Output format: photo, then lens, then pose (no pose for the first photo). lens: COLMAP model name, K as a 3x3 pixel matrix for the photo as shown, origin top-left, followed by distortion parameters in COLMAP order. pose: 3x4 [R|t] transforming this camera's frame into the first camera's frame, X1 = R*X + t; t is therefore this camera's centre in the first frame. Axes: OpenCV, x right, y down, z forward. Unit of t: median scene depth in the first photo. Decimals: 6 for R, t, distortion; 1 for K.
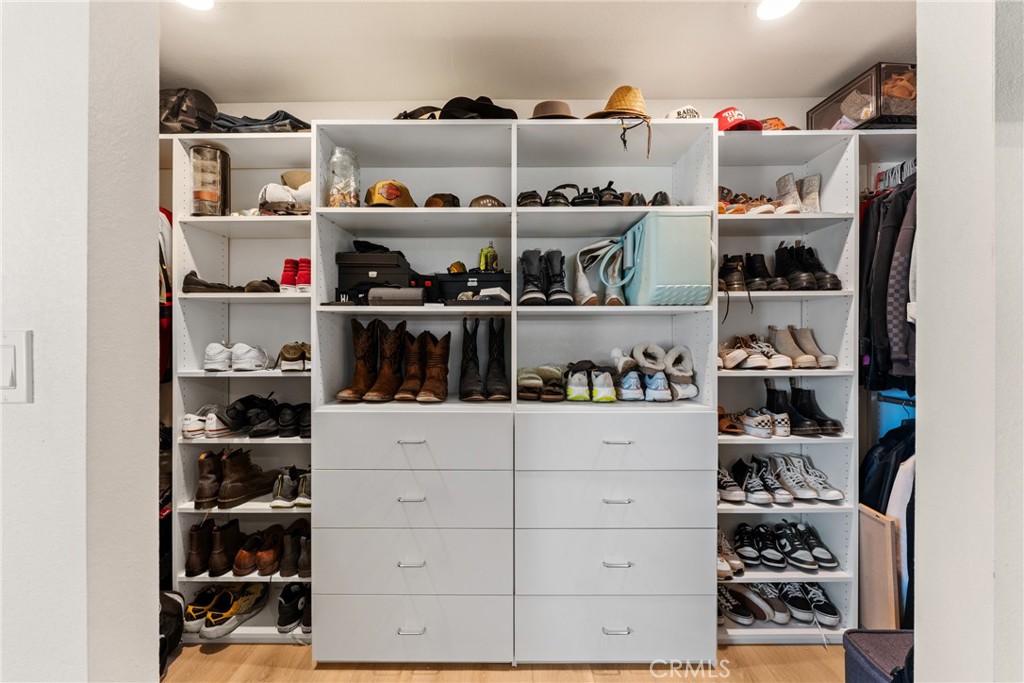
lens RADIAL K [[413.3, 0, 510.1], [0, 413.3, 340.3], [0, 0, 1]] dist [0.002403, 0.000472]
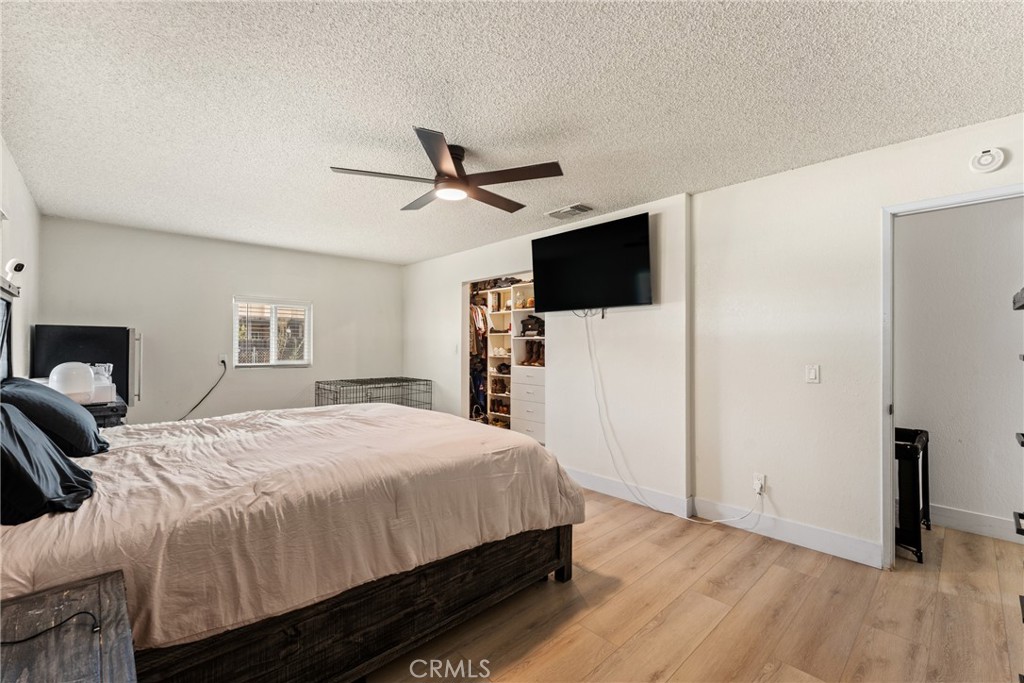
lens RADIAL K [[441.8, 0, 508.5], [0, 441.8, 343.6], [0, 0, 1]] dist [-0.005721, 0.000635]
pose [[0.684914, 0.002551, -0.728620, 2.126973], [-0.005835, 0.999981, -0.001984, -0.020576], [0.728601, 0.005611, 0.684916, -1.518759]]
